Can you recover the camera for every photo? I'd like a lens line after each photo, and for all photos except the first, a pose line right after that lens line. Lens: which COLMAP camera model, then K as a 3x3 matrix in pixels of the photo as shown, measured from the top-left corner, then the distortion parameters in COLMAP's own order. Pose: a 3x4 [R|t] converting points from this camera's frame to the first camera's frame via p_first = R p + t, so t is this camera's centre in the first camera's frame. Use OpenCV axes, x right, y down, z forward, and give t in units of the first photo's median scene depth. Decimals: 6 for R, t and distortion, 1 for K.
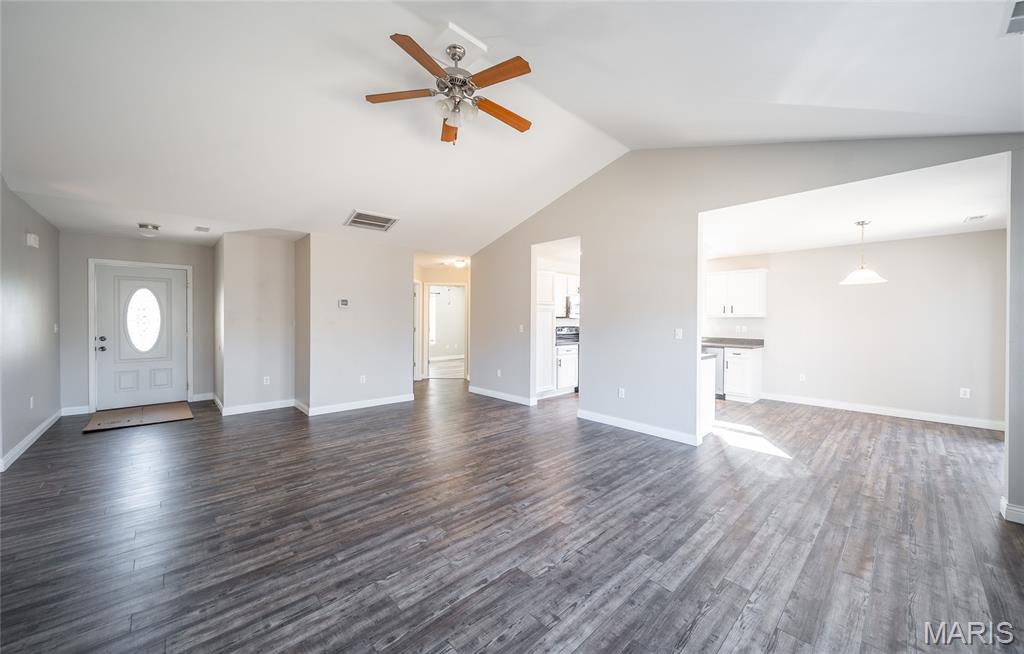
lens RADIAL K [[366.1, 0, 510.0], [0, 366.1, 320.7], [0, 0, 1]] dist [0.001646, -0.000572]
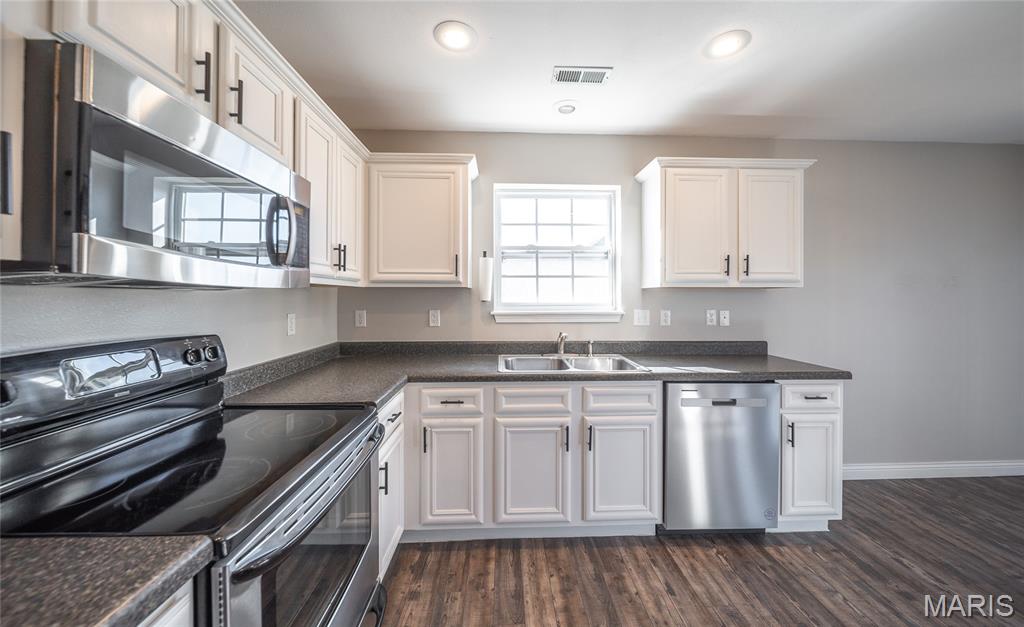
lens RADIAL K [[361.8, 0, 514.7], [0, 361.8, 299.2], [0, 0, 1]] dist [-0.009544, -0.000171]
pose [[0.657037, -0.010584, 0.753784, 0.361065], [0.004209, 0.999937, 0.010372, -0.003778], [-0.753846, -0.003642, 0.657041, 1.793432]]
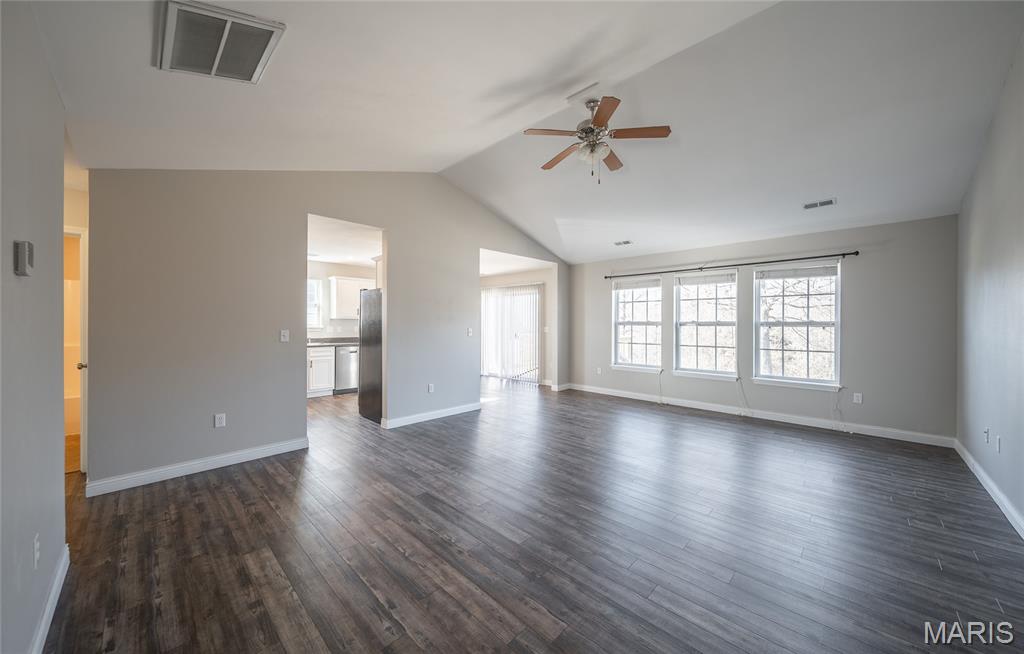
lens RADIAL K [[366.1, 0, 529.7], [0, 366.1, 325.6], [0, 0, 1]] dist [0.001646, -0.000572]
pose [[-0.089062, -0.012716, 0.995945, -1.144408], [-0.007199, 0.999901, 0.012123, -0.011464], [-0.996000, -0.006090, -0.089144, 1.110665]]
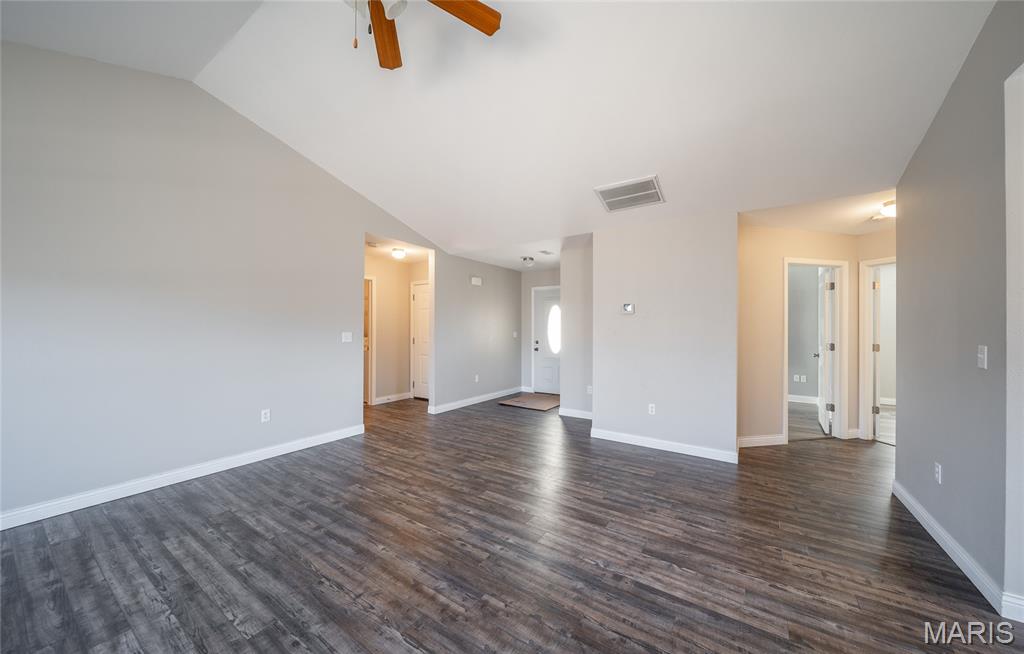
lens RADIAL K [[366.1, 0, 518.7], [0, 366.1, 329.5], [0, 0, 1]] dist [0.001646, -0.000572]
pose [[0.234161, 0.002328, -0.972195, 0.428623], [-0.000374, 0.999997, 0.002304, -0.005459], [0.972198, -0.000176, 0.234161, 0.931186]]
